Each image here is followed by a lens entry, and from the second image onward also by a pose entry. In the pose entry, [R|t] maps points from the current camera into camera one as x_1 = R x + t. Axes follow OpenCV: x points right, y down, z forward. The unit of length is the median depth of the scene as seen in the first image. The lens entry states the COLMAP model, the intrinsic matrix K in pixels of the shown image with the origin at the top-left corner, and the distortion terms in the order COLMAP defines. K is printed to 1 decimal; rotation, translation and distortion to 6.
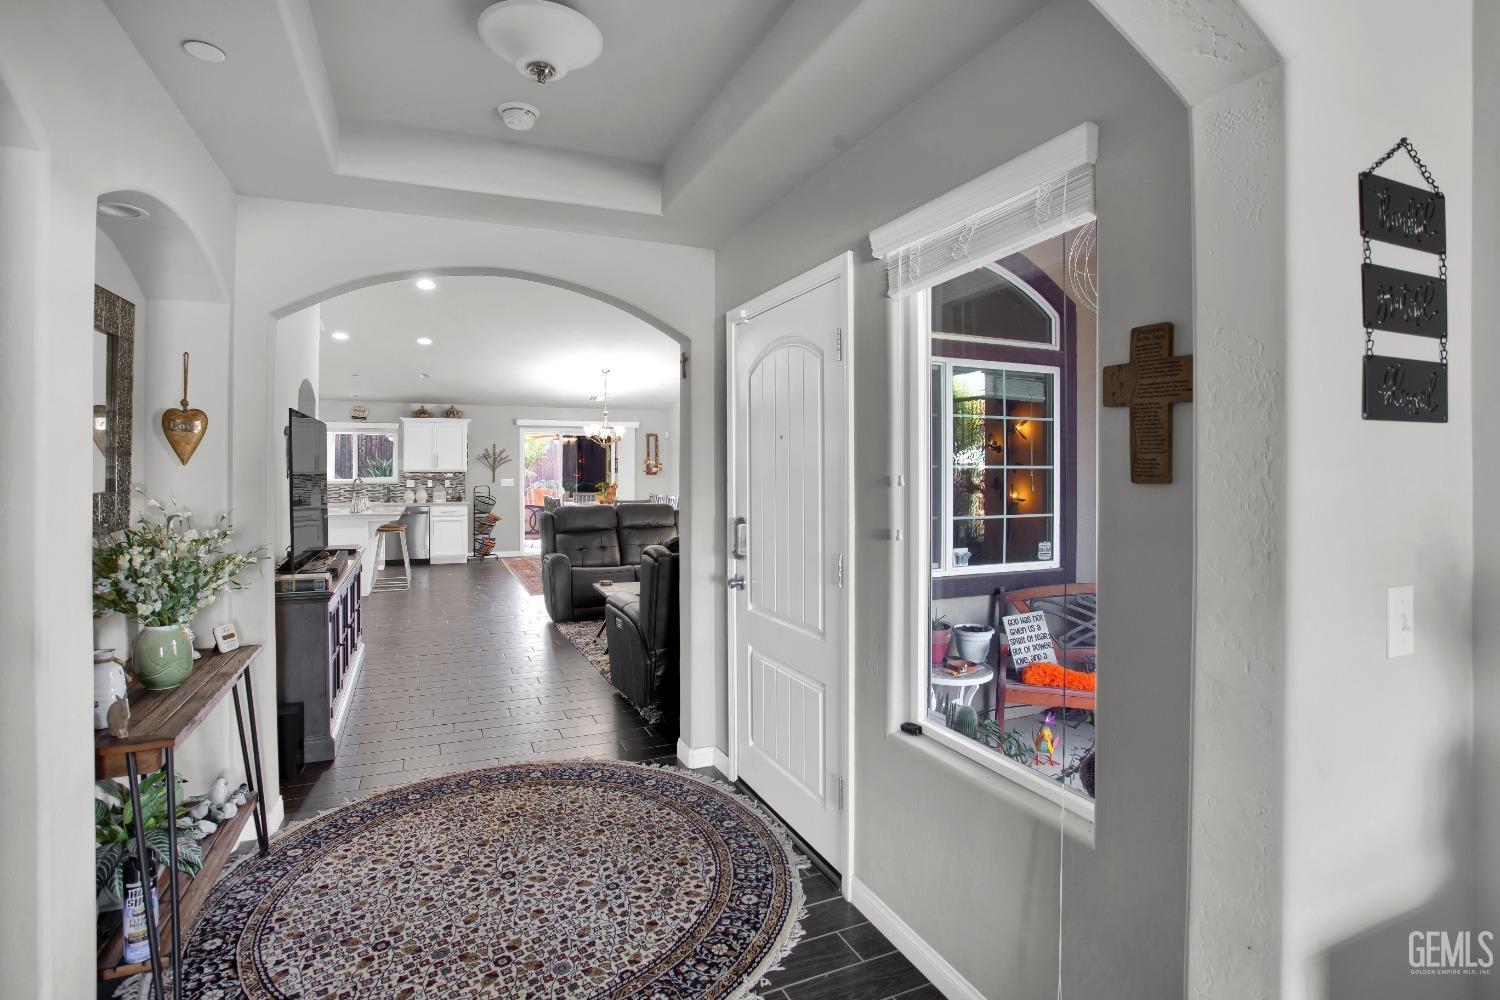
lens RADIAL K [[747.3, 0, 755.0], [0, 747.3, 459.6], [0, 0, 1]] dist [0.000911, 0.000071]
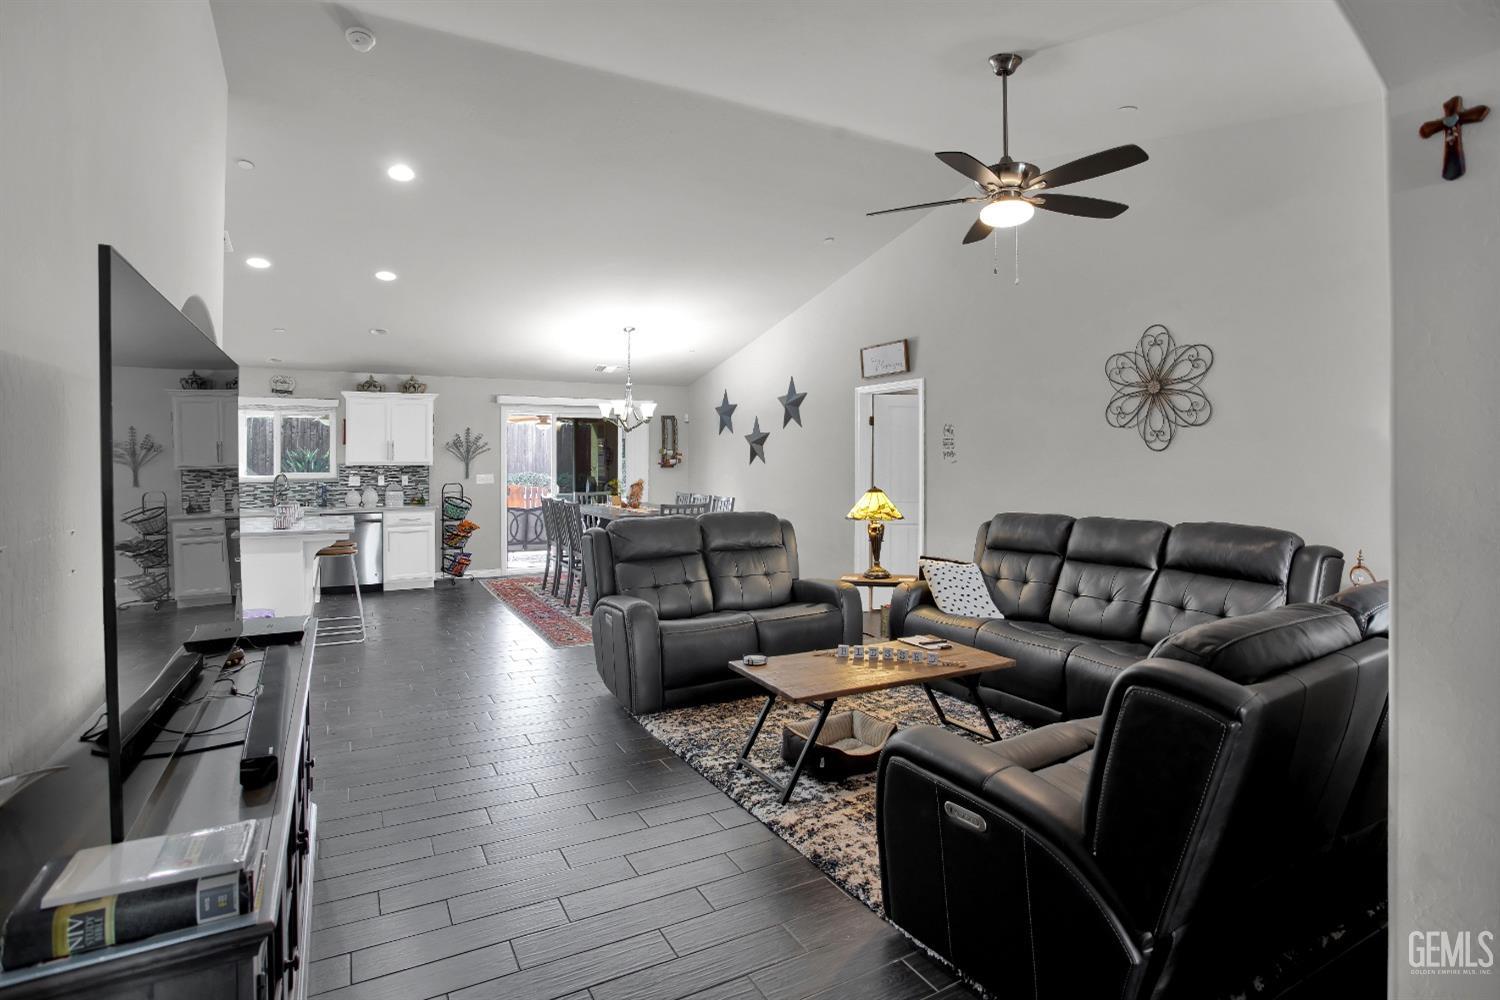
lens RADIAL K [[818.8, 0, 786.6], [0, 818.8, 449.0], [0, 0, 1]] dist [0.028518, -0.043612]
pose [[0.997486, -0.001556, 0.070846, -0.091332], [0.001669, 0.999997, -0.001541, 0.002171], [-0.070844, 0.001655, 0.997486, 0.156397]]
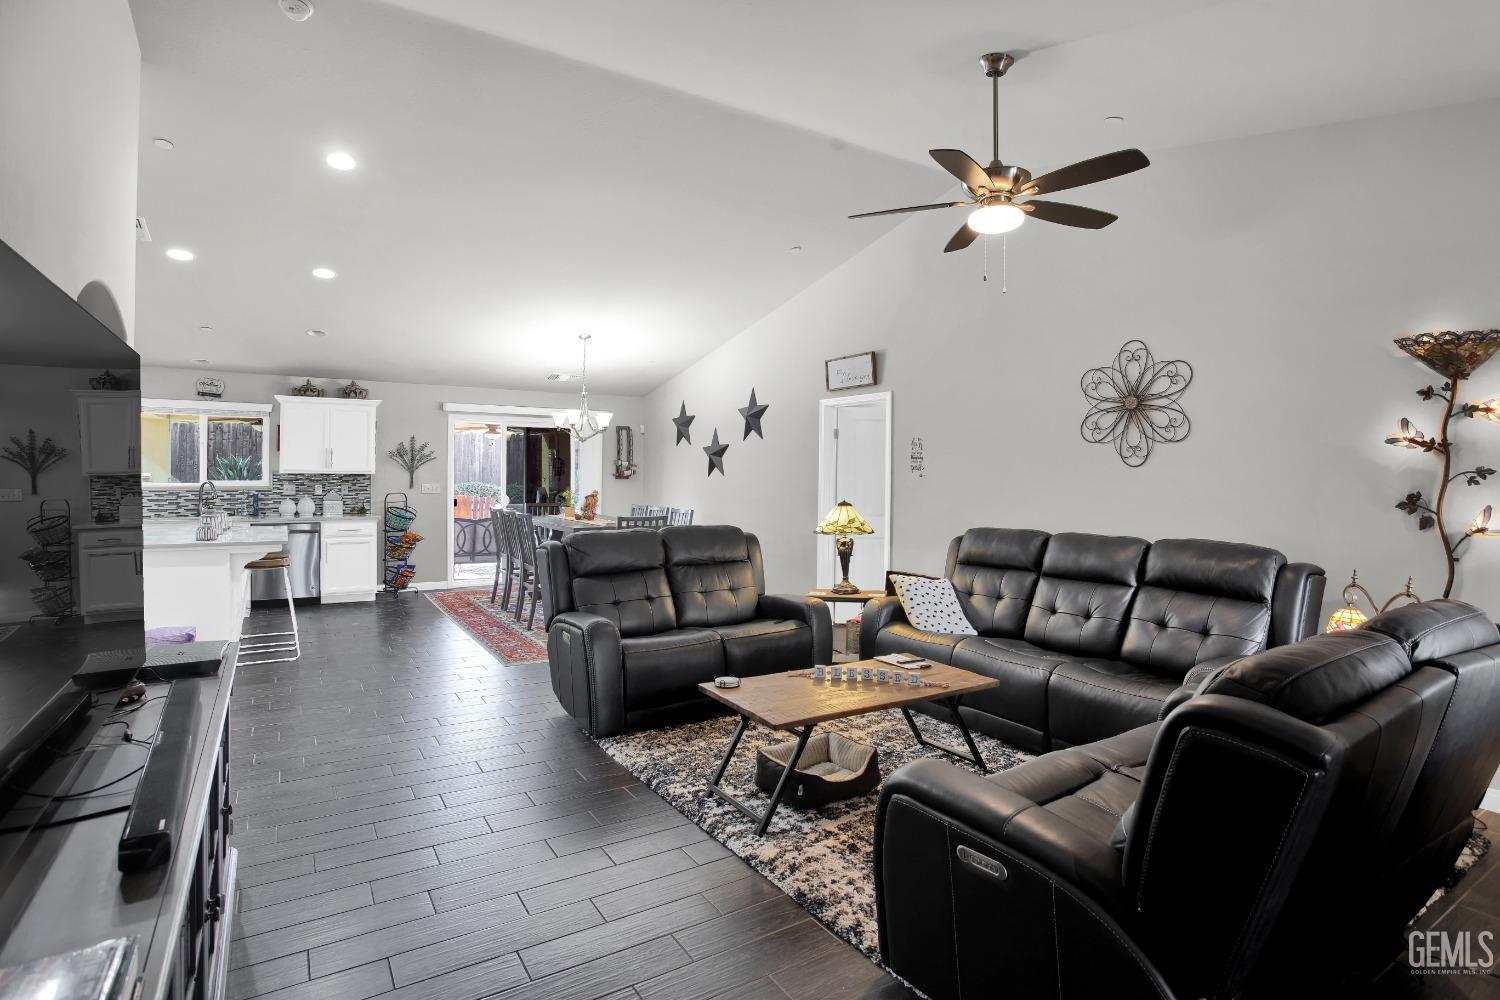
lens RADIAL K [[797.4, 0, 805.9], [0, 797.4, 472.1], [0, 0, 1]] dist [-0.002369, 0.000520]
pose [[0.987125, 0.008874, 0.159702, -0.098964], [-0.010569, 0.999896, 0.009772, 0.002957], [-0.159599, -0.011334, 0.987117, 0.178028]]
